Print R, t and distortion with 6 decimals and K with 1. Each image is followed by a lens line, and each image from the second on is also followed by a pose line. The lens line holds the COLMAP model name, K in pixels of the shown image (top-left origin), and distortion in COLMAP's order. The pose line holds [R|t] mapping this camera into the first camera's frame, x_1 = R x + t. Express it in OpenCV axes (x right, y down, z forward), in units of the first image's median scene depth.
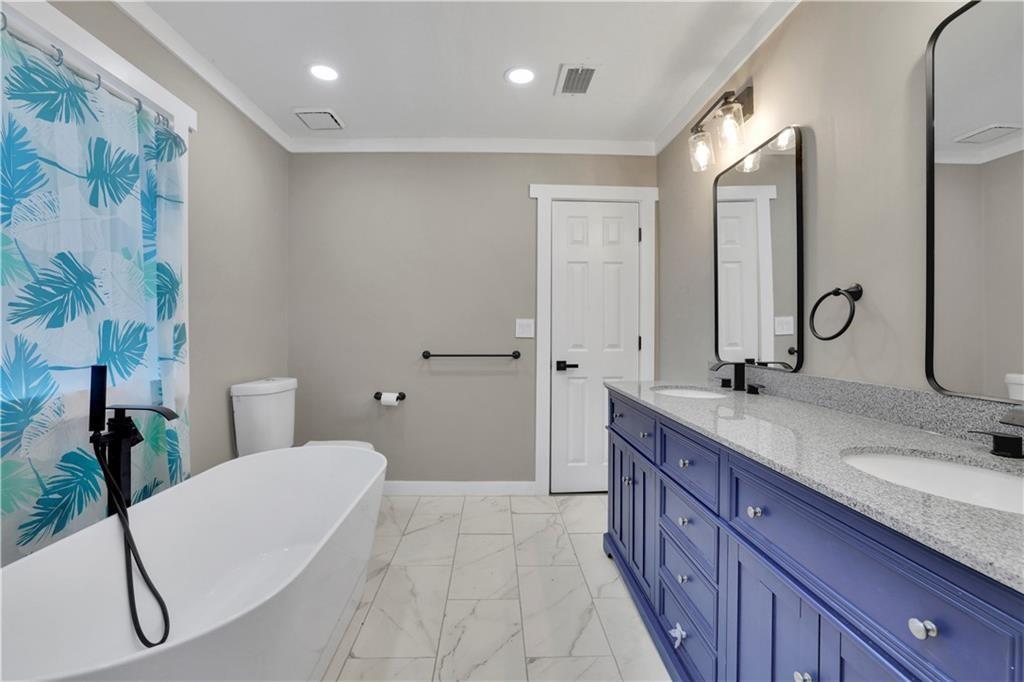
lens RADIAL K [[444.0, 0, 514.8], [0, 444.0, 340.9], [0, 0, 1]] dist [-0.052306, 0.018174]
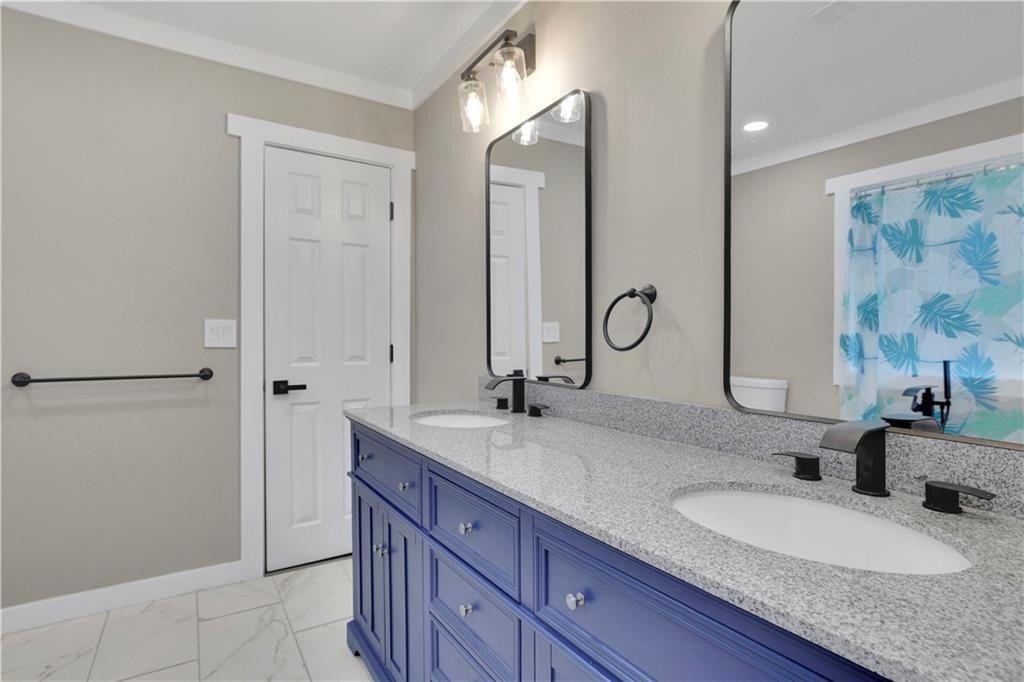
lens RADIAL K [[502.9, 0, 501.1], [0, 502.9, 348.9], [0, 0, 1]] dist [-0.012618, -0.000660]
pose [[0.872709, -0.008341, 0.488169, 0.035532], [0.007022, 0.999965, 0.004531, -0.008747], [-0.488190, -0.000527, 0.872737, 0.217423]]
